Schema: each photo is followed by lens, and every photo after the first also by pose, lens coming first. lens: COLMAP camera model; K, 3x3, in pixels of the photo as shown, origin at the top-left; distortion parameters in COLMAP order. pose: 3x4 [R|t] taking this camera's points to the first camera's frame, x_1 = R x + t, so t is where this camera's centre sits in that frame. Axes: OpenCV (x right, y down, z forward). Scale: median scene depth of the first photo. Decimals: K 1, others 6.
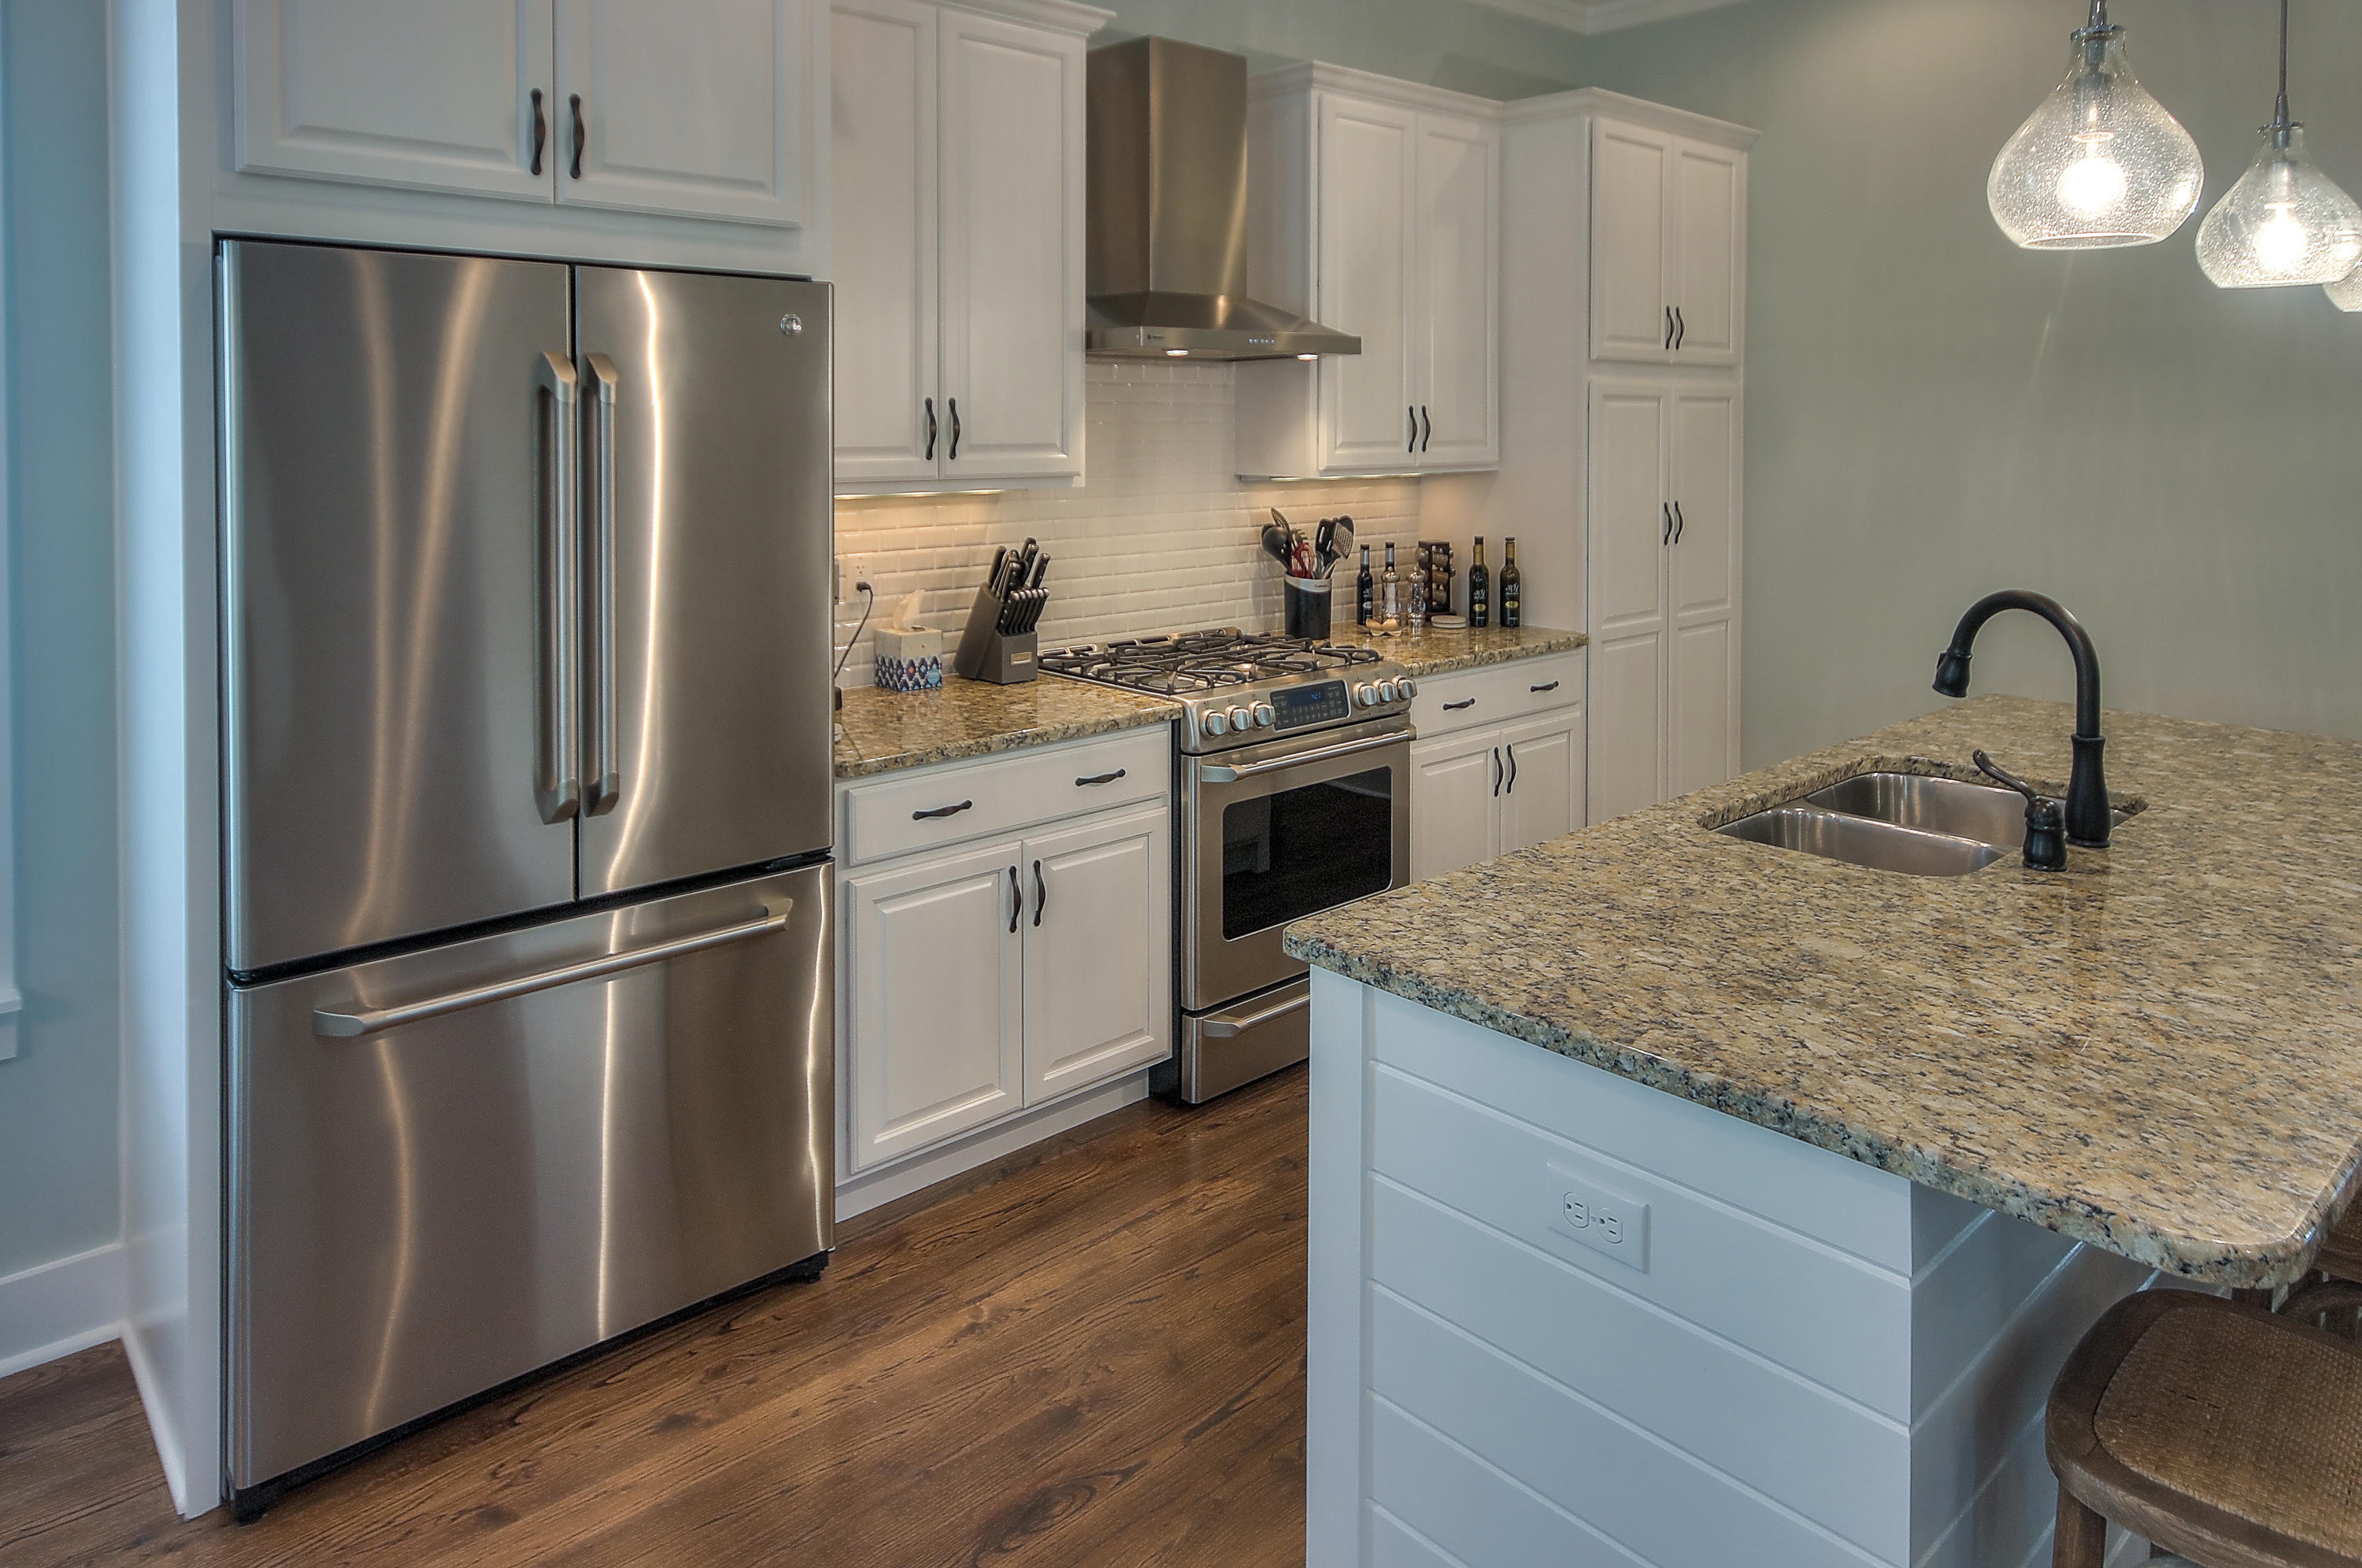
lens RADIAL K [[1496.7, 0, 1211.5], [0, 1496.7, 460.1], [0, 0, 1]] dist [0.015437, 0.002332]
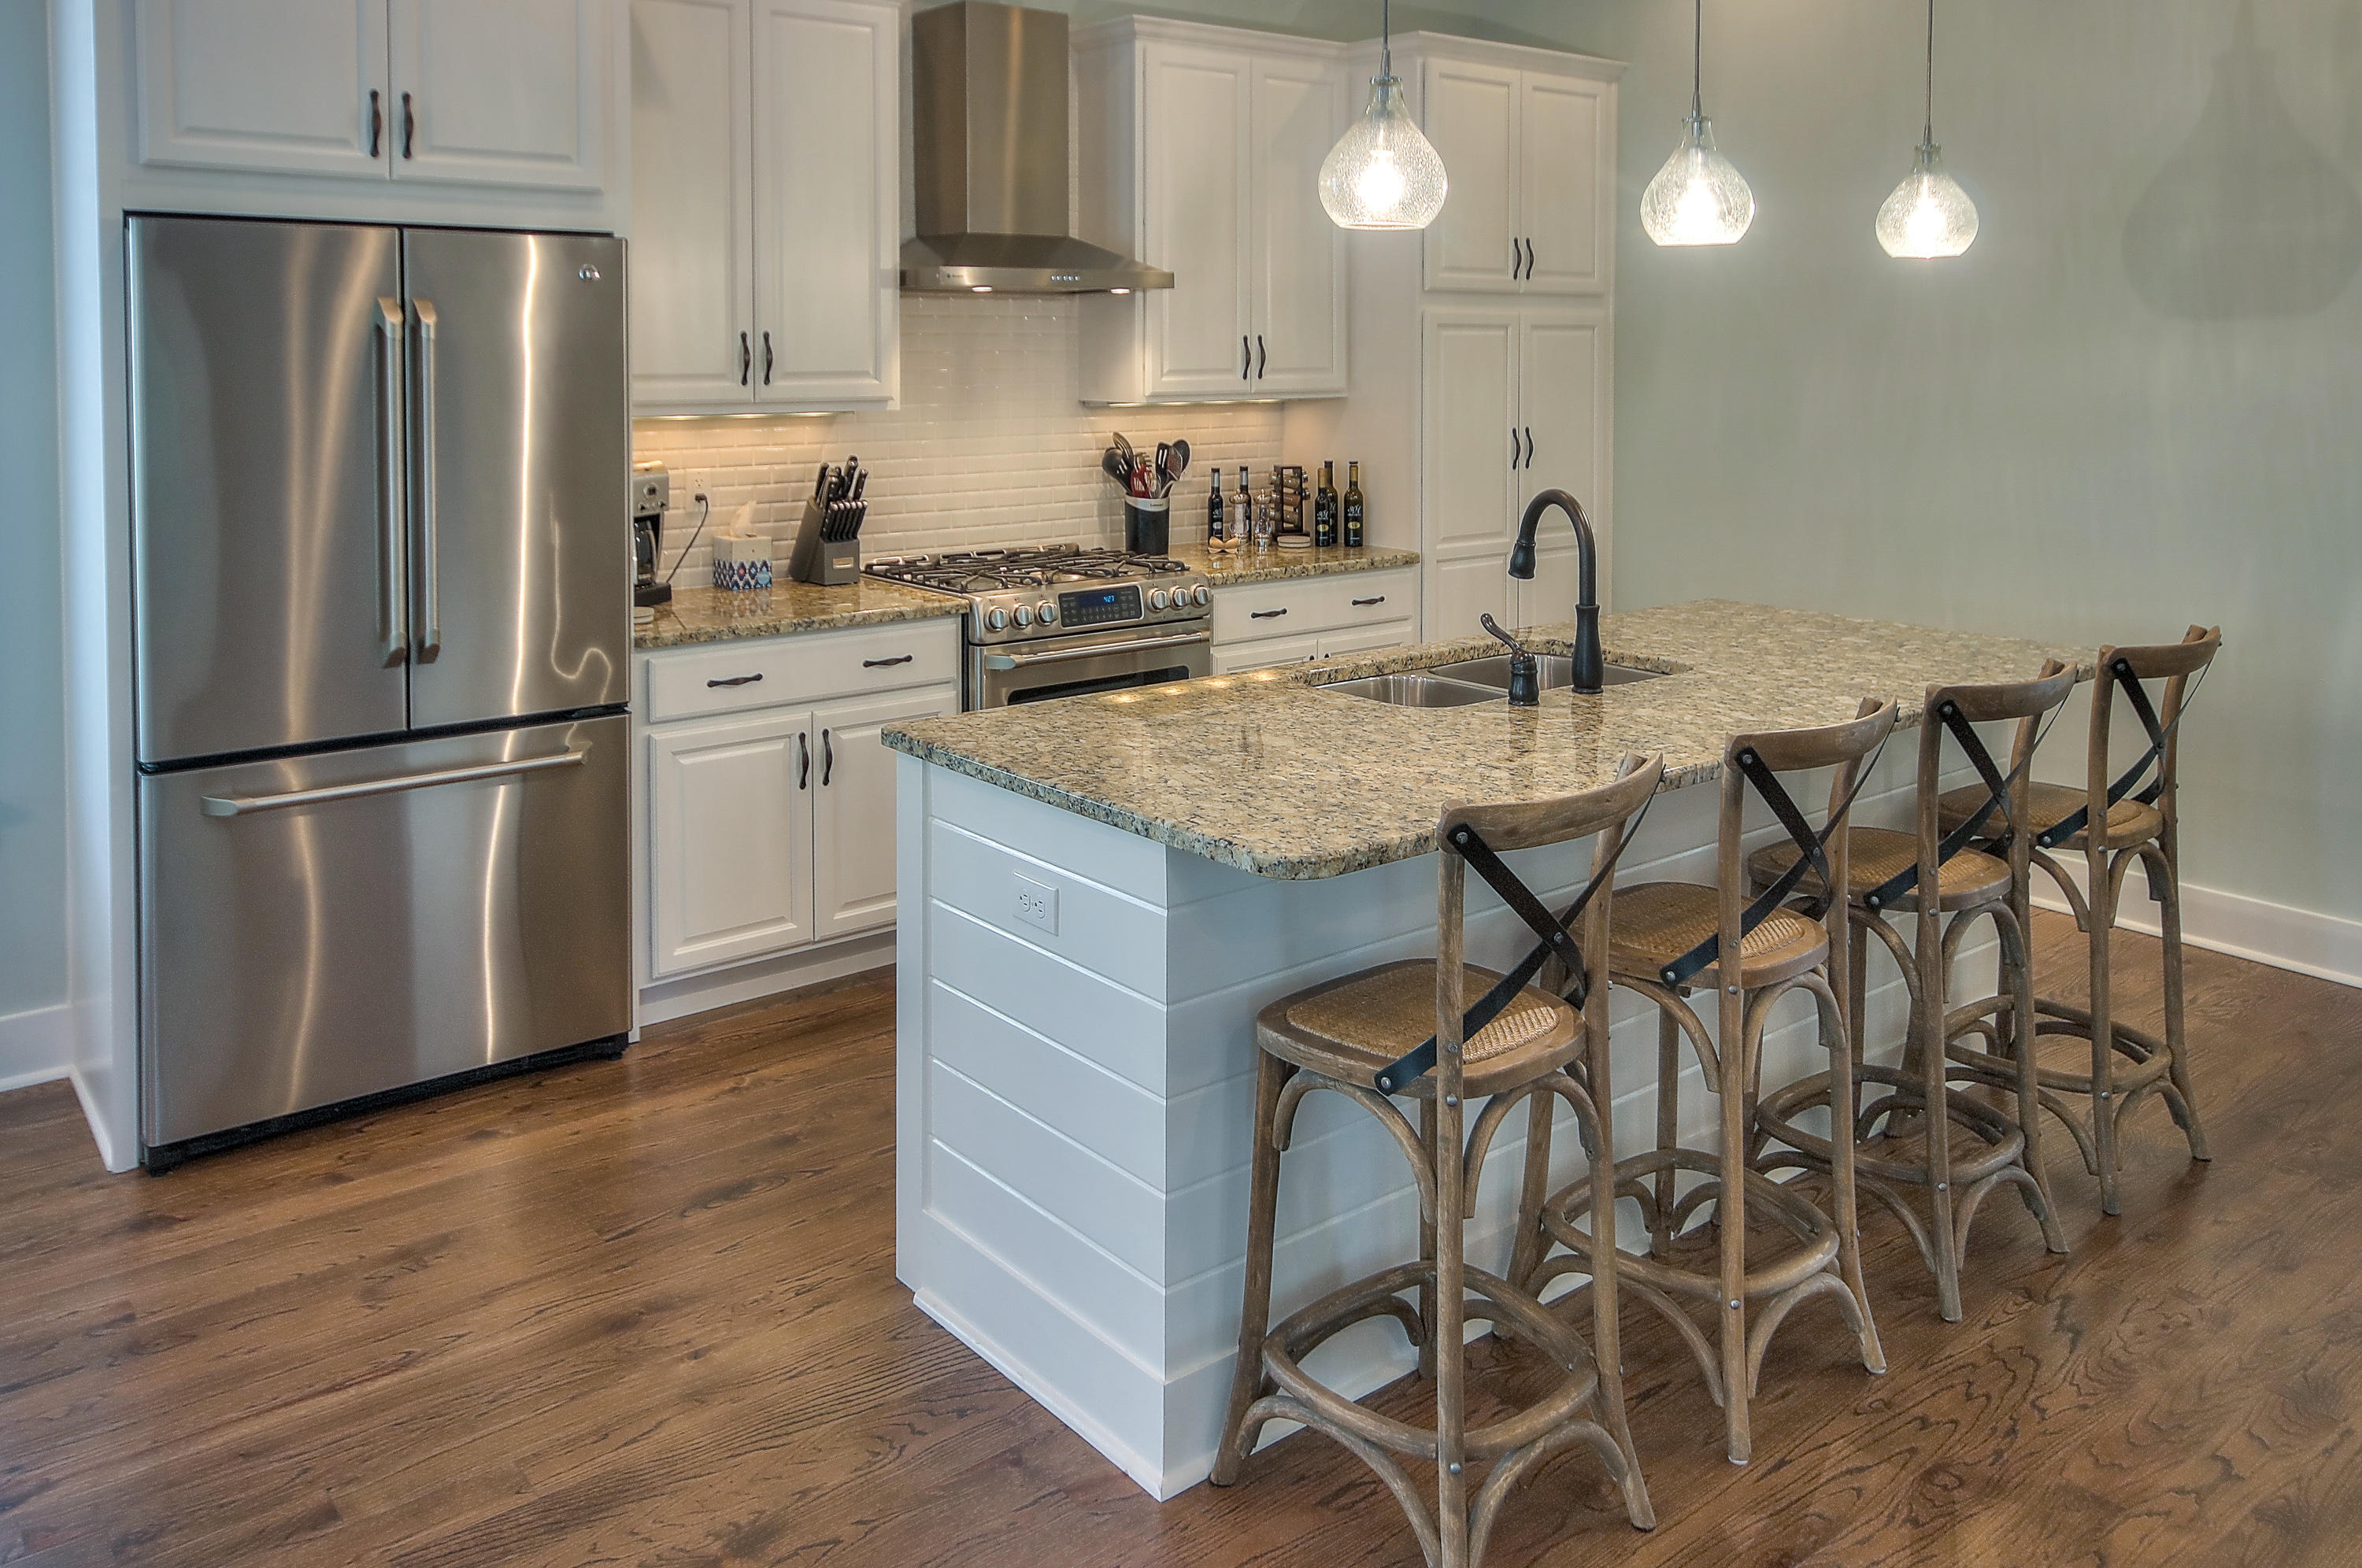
lens RADIAL K [[1744.1, 0, 1207.4], [0, 1744.1, 412.1], [0, 0, 1]] dist [0.016466, 0.005197]
pose [[0.998106, 0.000858, -0.061518, 0.234627], [-0.000169, 0.999937, 0.011207, 0.005290], [0.061524, -0.011175, 0.998043, -0.296287]]
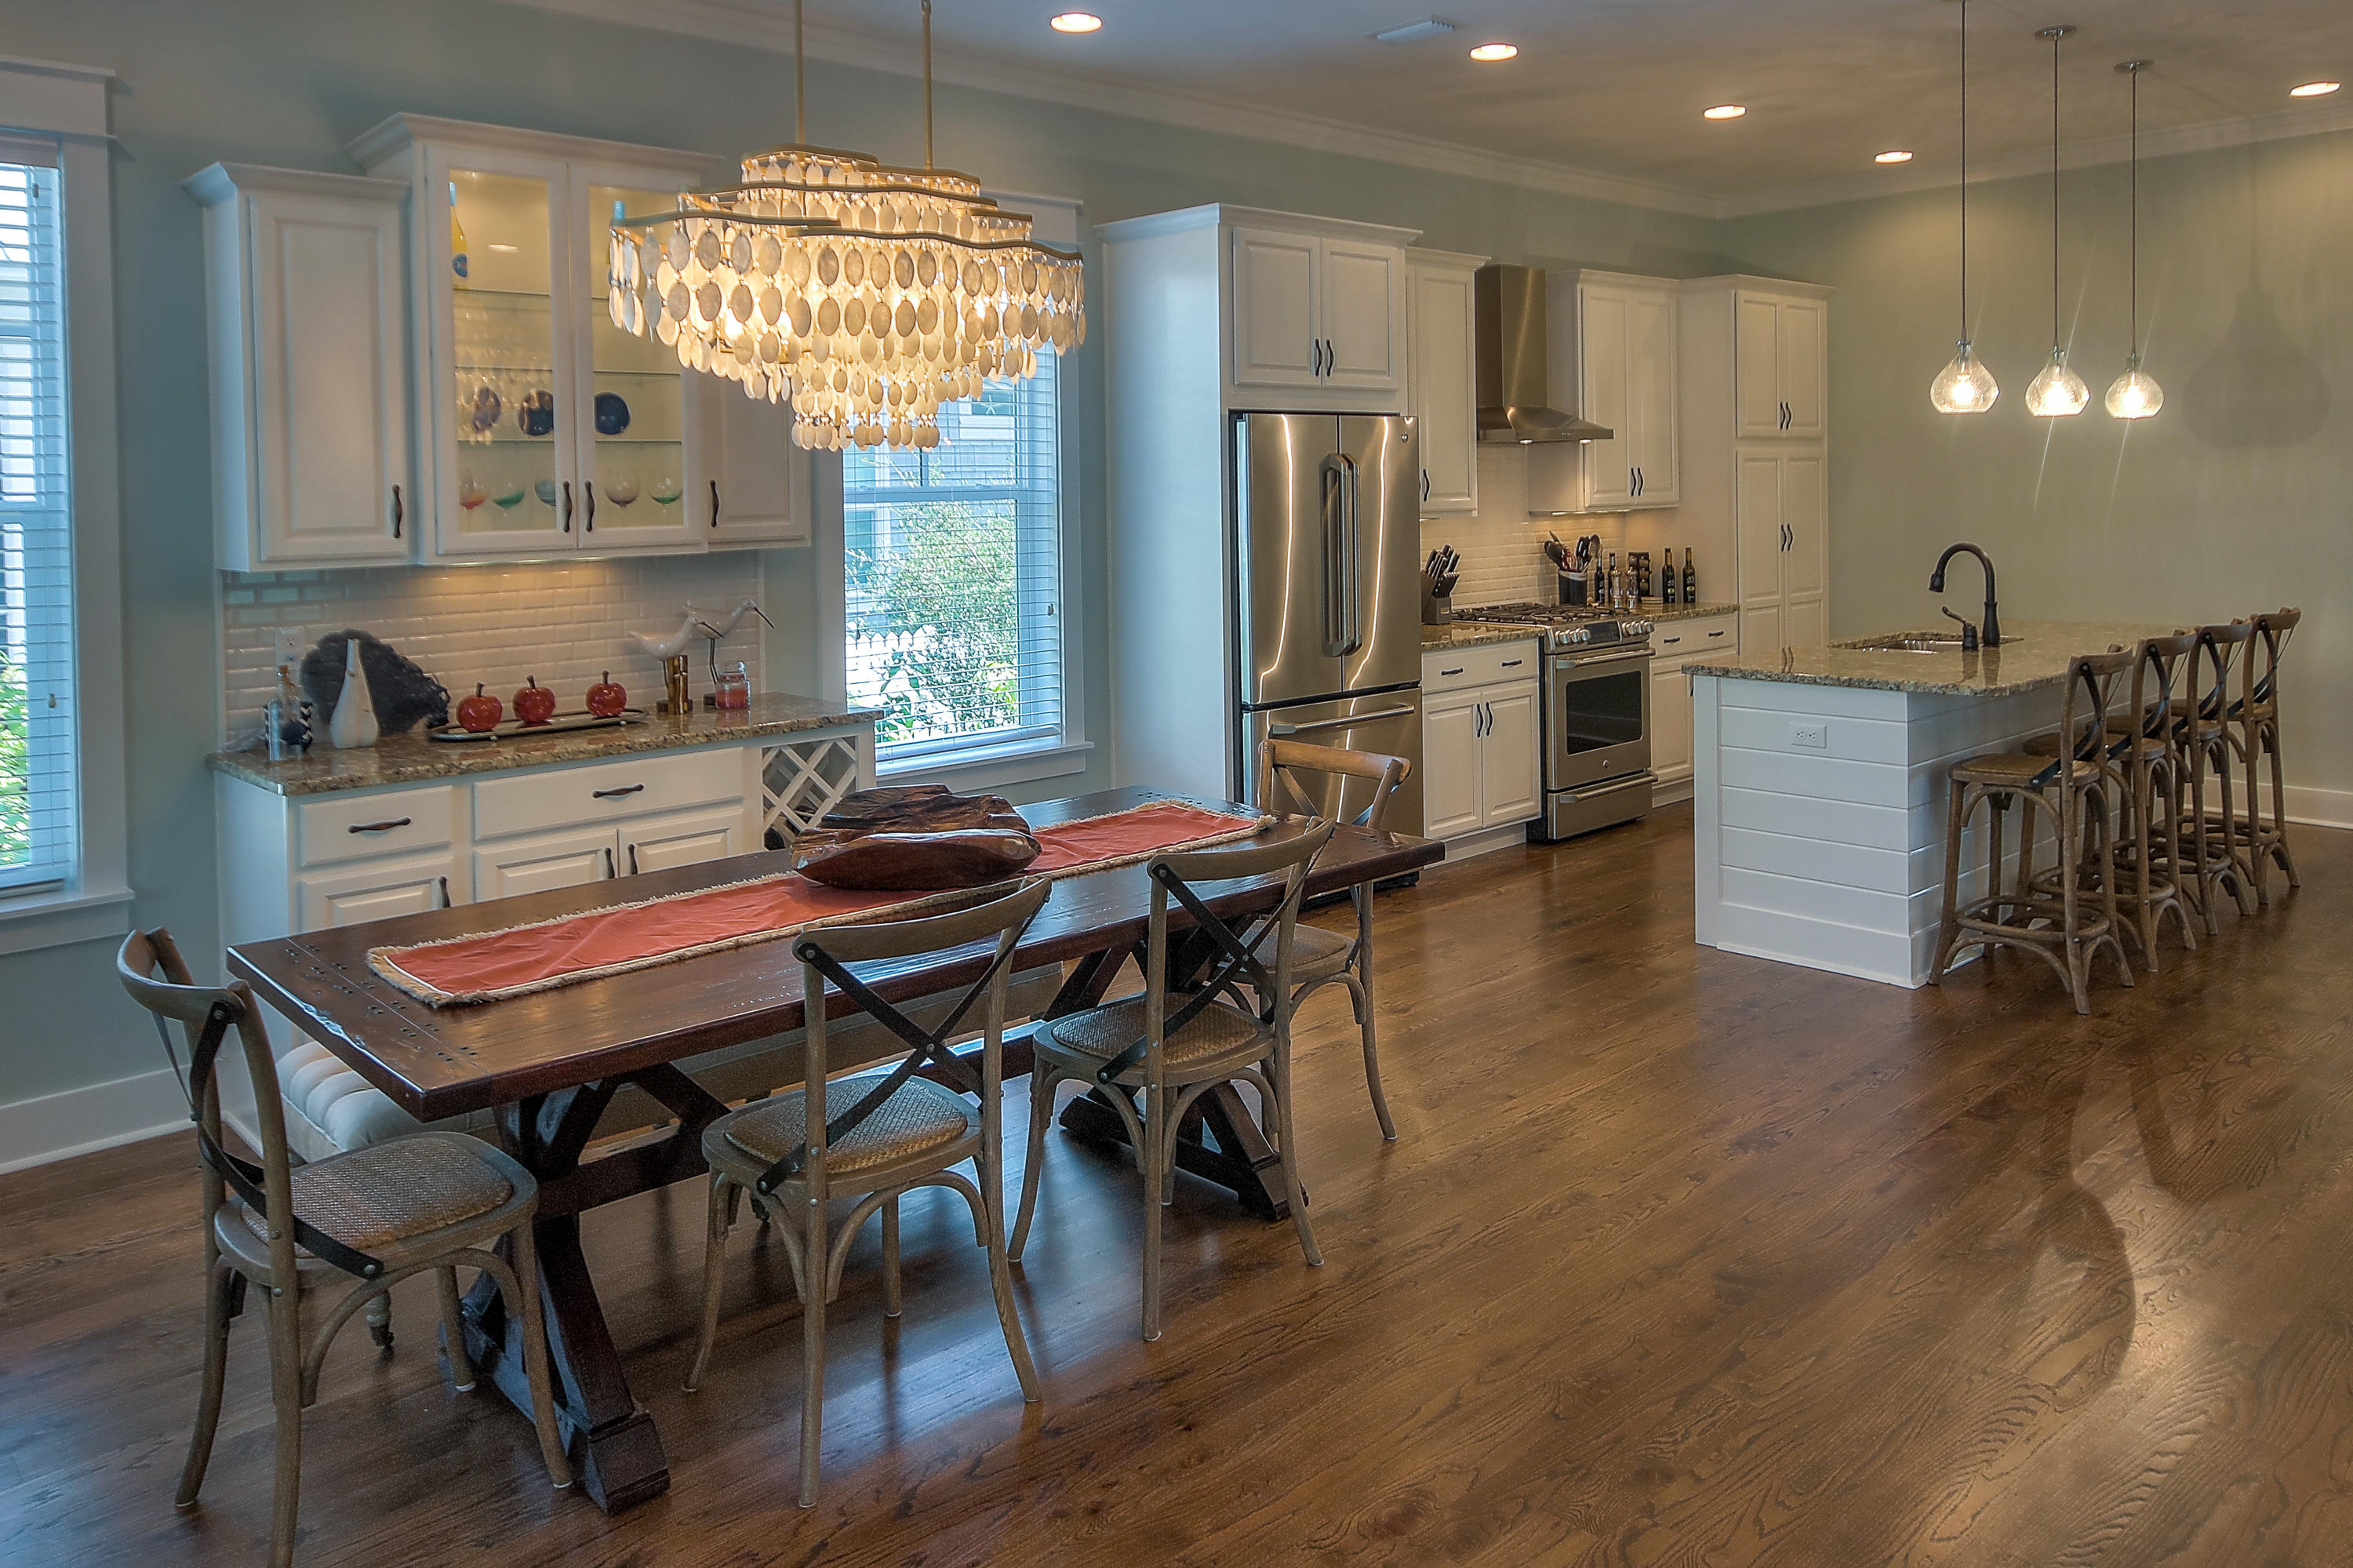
lens RADIAL K [[1600.1, 0, 1267.2], [0, 1600.1, 533.3], [0, 0, 1]] dist [0.018454, 0.004817]
pose [[0.999536, -0.020786, 0.022259, -0.402354], [0.020685, 0.999775, 0.004725, 0.025083], [-0.022352, -0.004262, 0.999741, -0.989976]]
